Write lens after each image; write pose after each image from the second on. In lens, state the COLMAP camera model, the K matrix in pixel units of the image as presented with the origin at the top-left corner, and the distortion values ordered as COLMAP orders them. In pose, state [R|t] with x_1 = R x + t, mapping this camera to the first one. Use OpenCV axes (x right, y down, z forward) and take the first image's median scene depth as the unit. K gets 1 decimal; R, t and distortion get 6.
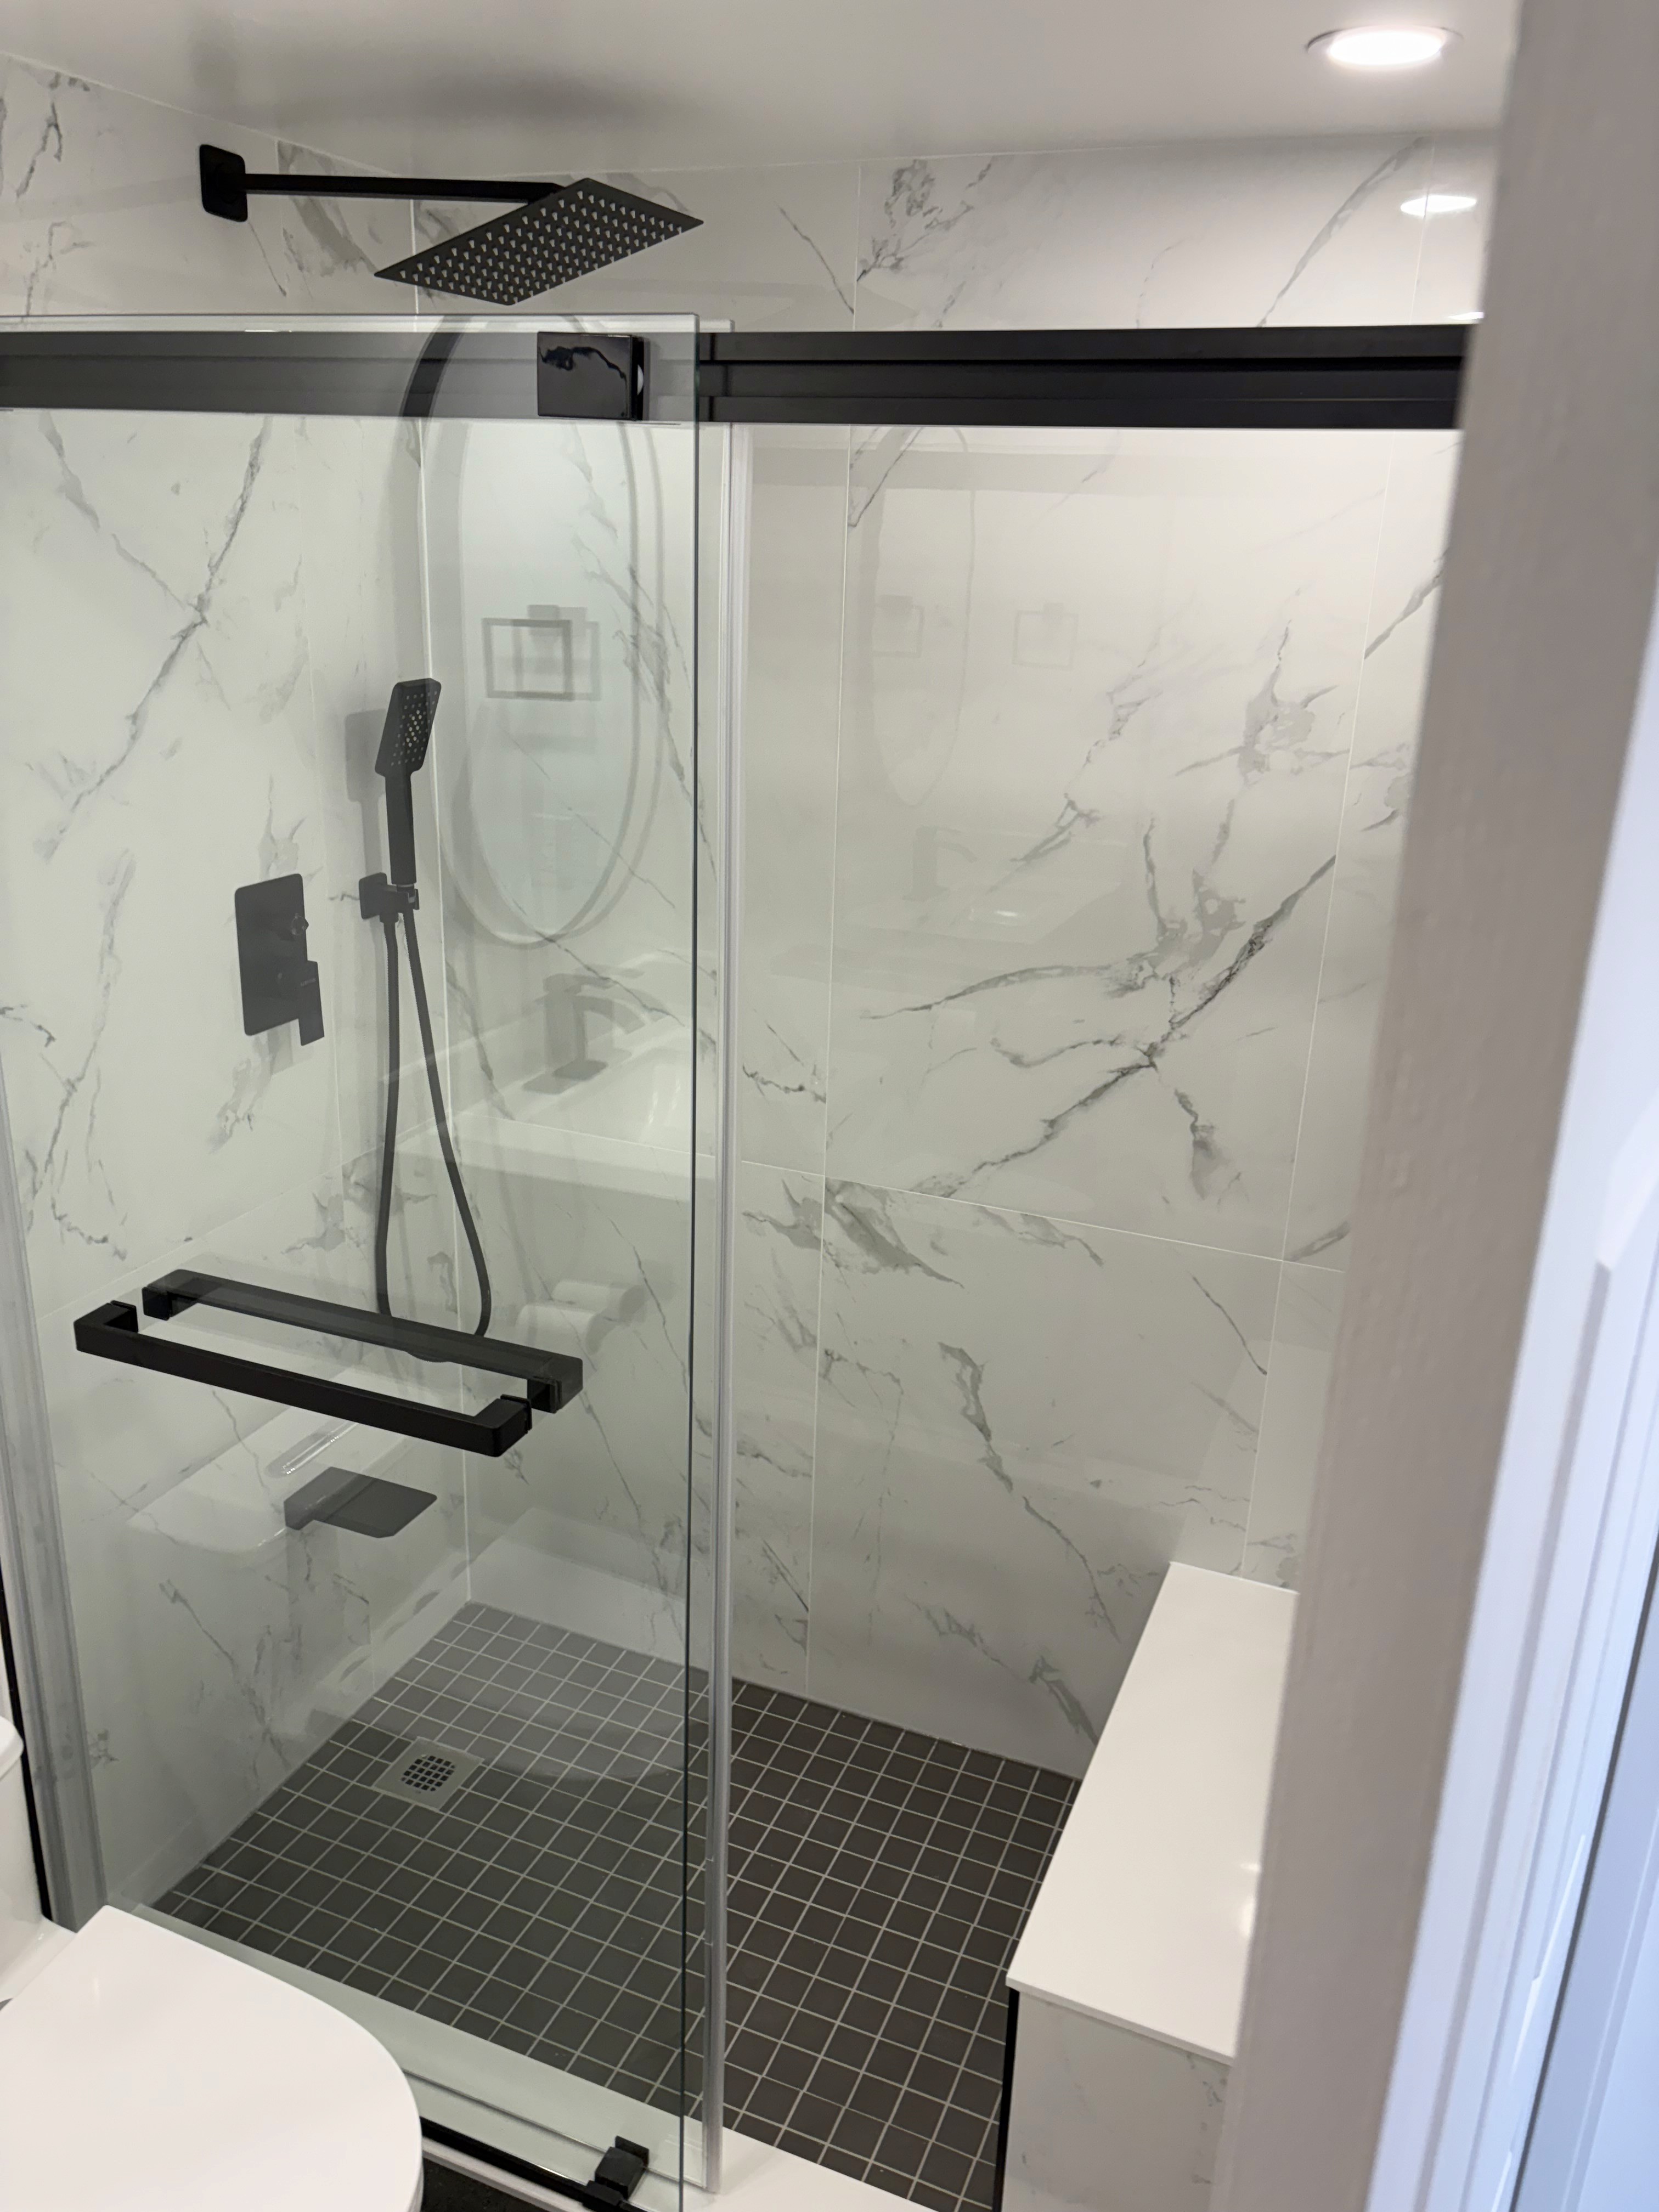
lens RADIAL K [[1676.3, 0, 830.8], [0, 1676.3, 1105.3], [0, 0, 1]] dist [0.026217, -0.057065]
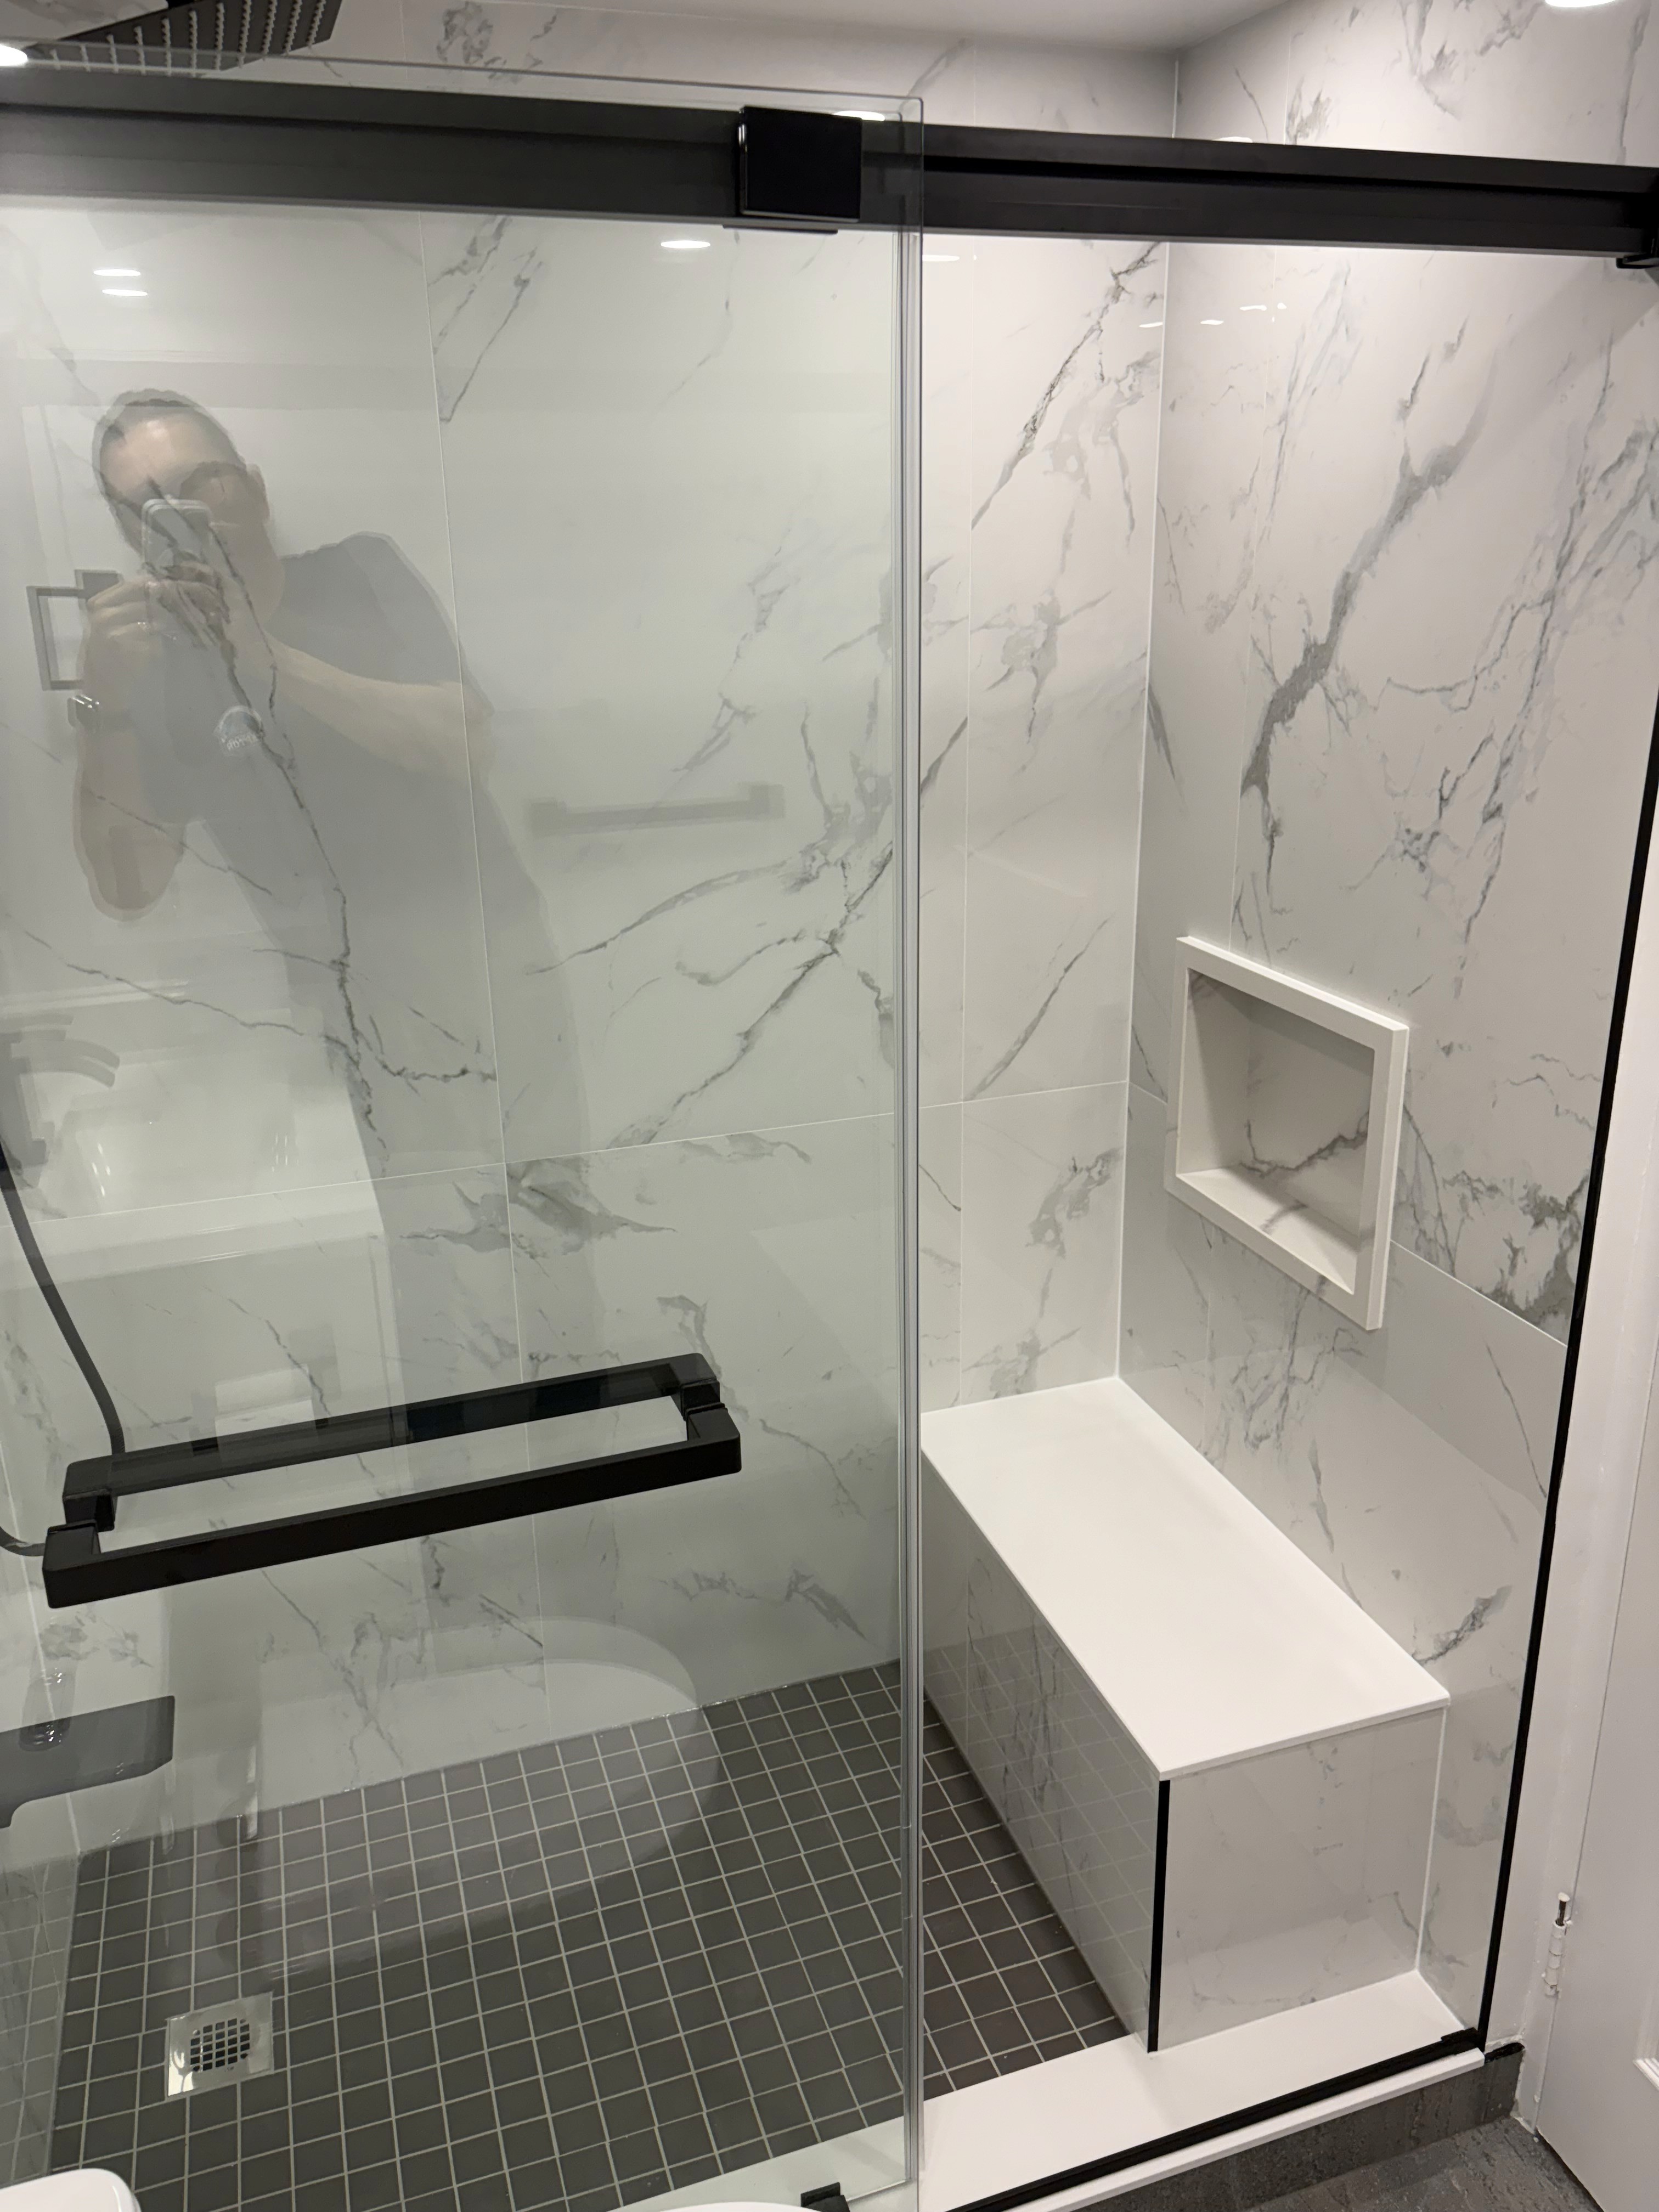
lens RADIAL K [[1676.3, 0, 834.4], [0, 1676.3, 1122.9], [0, 0, 1]] dist [0.026217, -0.057065]
pose [[0.751390, -0.261386, 0.605880, -0.448232], [0.253854, 0.962037, 0.100217, -0.025634], [-0.609074, 0.078503, 0.789219, 0.202097]]
